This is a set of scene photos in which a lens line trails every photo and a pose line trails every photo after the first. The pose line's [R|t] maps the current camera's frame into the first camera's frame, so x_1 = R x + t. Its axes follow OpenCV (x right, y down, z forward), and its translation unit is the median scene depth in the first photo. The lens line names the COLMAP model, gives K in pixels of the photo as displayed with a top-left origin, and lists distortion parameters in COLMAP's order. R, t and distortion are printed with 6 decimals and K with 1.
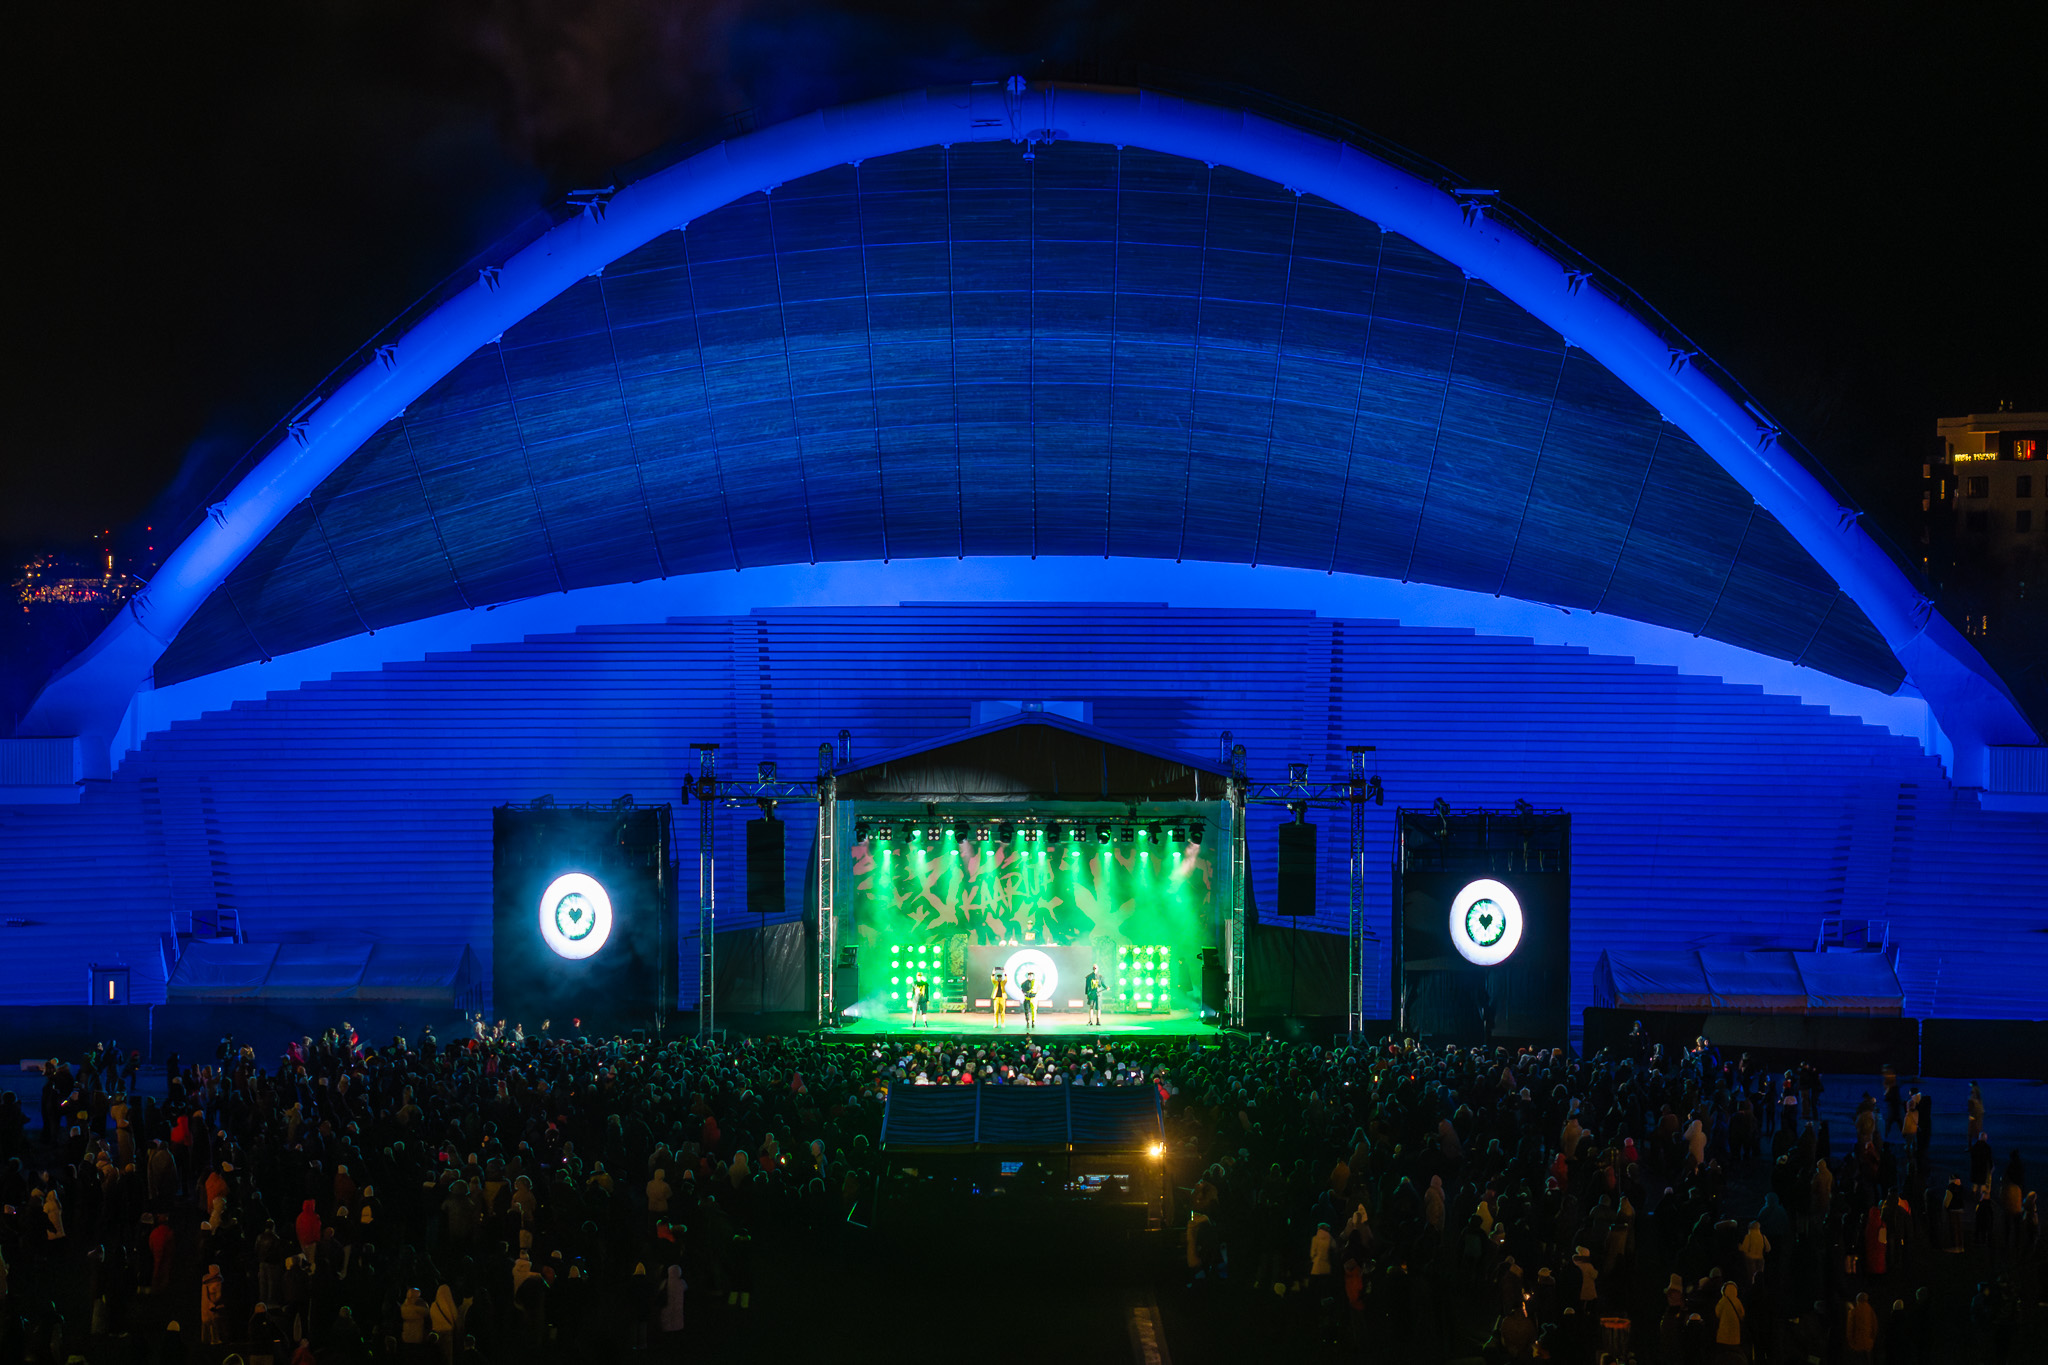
lens RADIAL K [[4031.3, 0, 1083.2], [0, 4031.3, 687.4], [0, 0, 1]] dist [-0.005080, 0.070247]
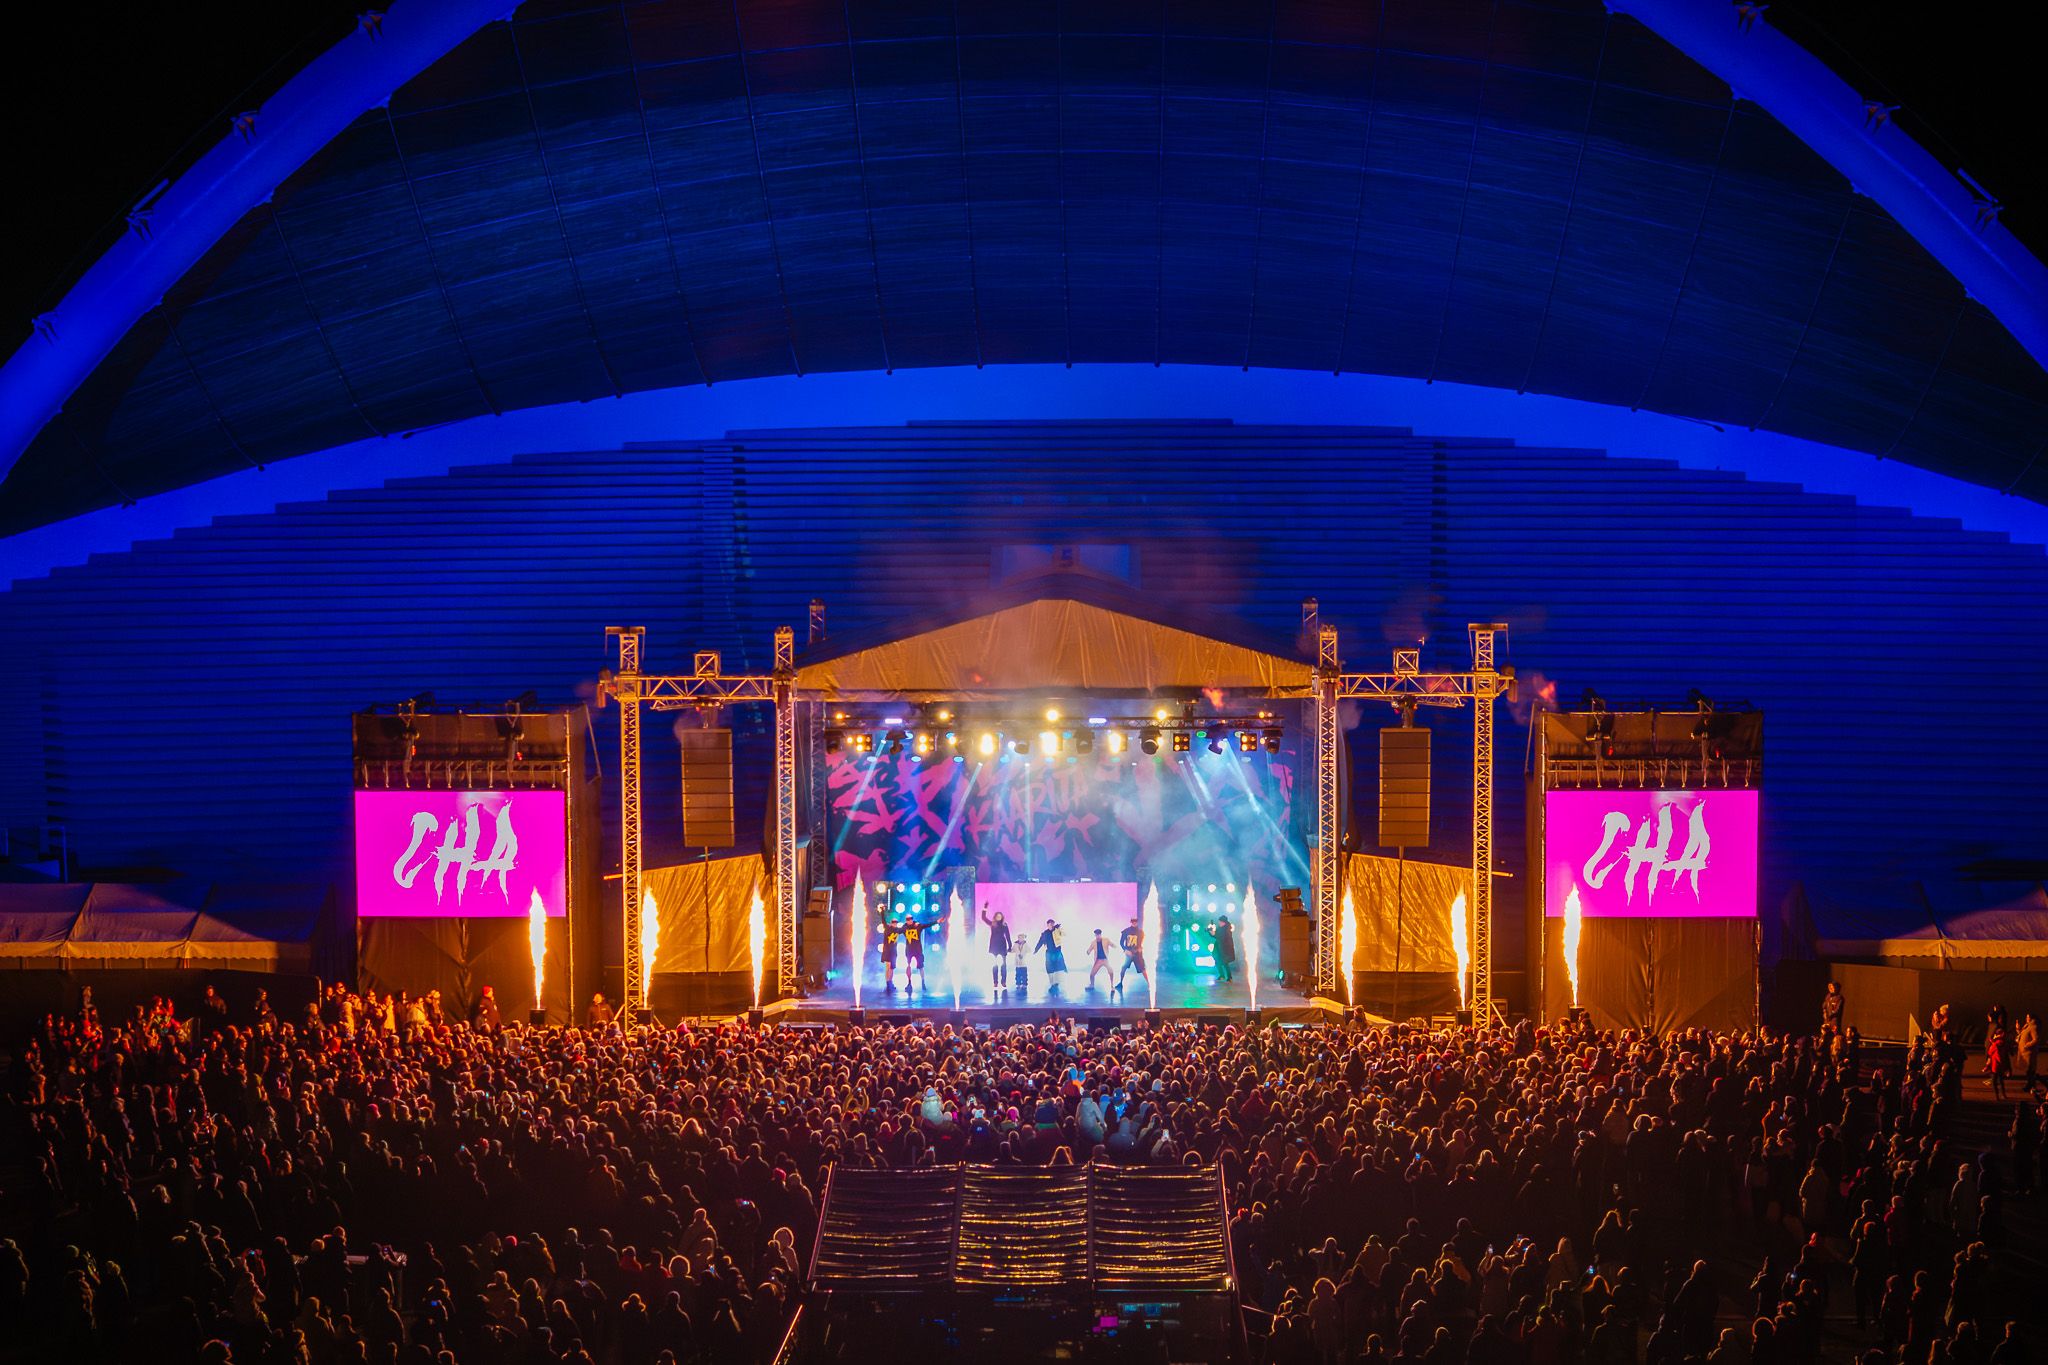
lens RADIAL K [[4116.5, 0, 1123.6], [0, 4116.5, 681.3], [0, 0, 1]] dist [-0.134136, 0.353377]
pose [[0.999953, -0.007976, -0.005444, 0.003479], [0.008239, 0.998709, 0.050130, -0.011167], [0.005037, -0.050173, 0.998728, 0.179364]]
